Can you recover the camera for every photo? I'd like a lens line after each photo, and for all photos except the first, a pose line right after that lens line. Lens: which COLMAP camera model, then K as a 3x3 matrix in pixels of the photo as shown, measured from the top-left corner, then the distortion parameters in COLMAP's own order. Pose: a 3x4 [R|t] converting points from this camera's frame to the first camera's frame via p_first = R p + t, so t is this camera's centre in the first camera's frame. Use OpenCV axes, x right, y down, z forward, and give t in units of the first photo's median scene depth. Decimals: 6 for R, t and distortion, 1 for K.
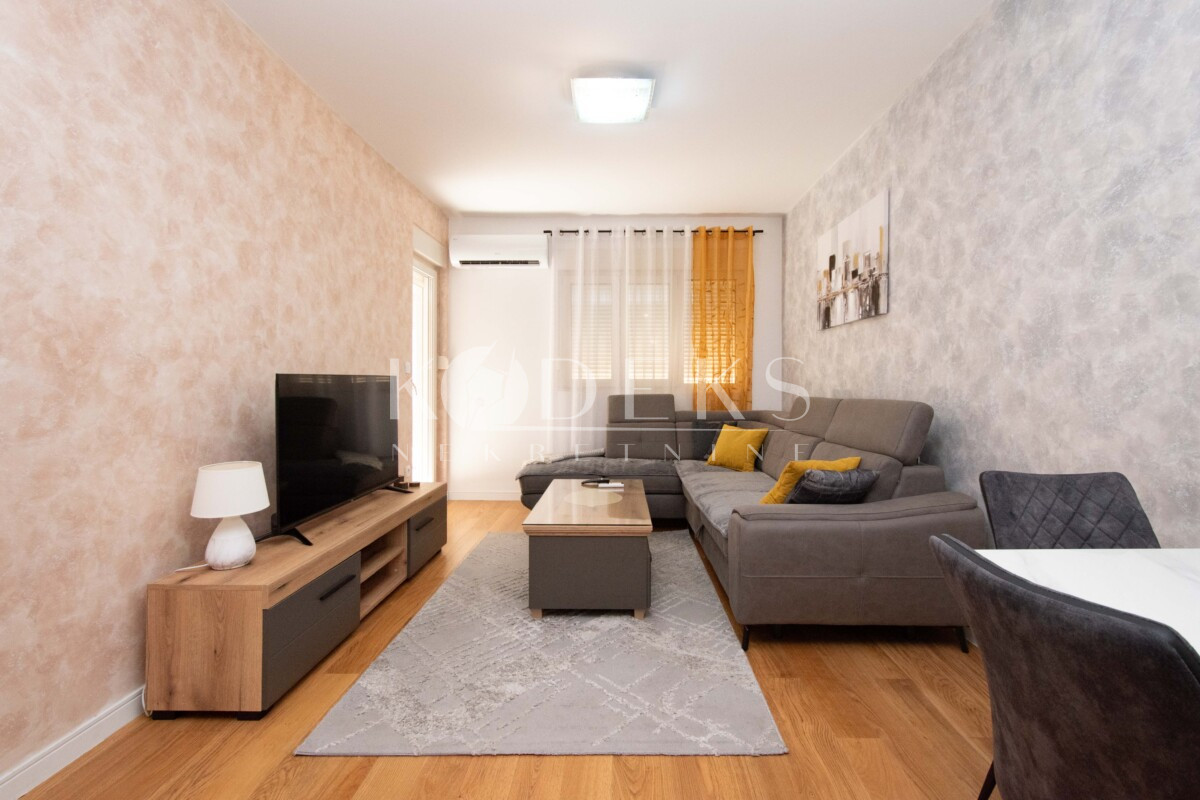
lens RADIAL K [[530.8, 0, 602.2], [0, 530.8, 388.7], [0, 0, 1]] dist [-0.000258, -0.000049]
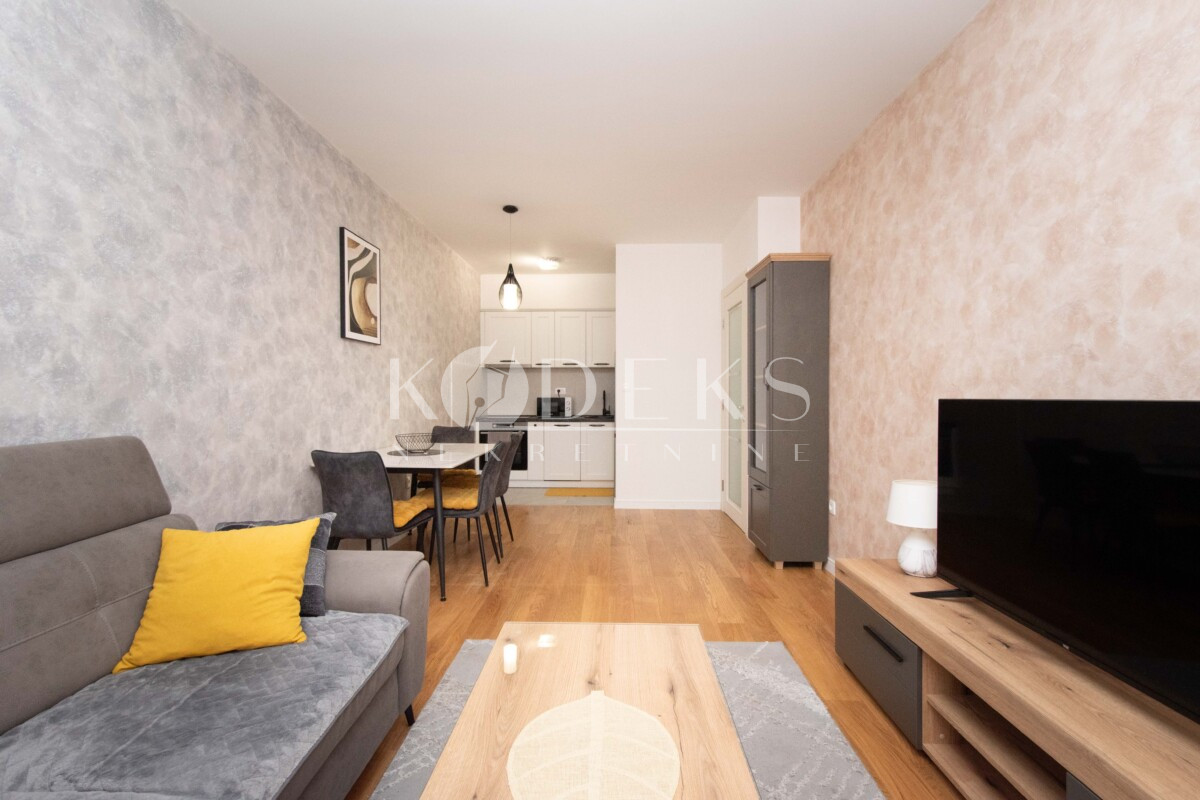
lens RADIAL K [[530.8, 0, 602.2], [0, 530.8, 388.7], [0, 0, 1]] dist [-0.000258, -0.000049]
pose [[-0.999951, -0.003389, -0.009314, -0.031395], [-0.003413, 0.999991, 0.002574, -0.050862], [0.009305, 0.002606, -0.999953, 2.098472]]
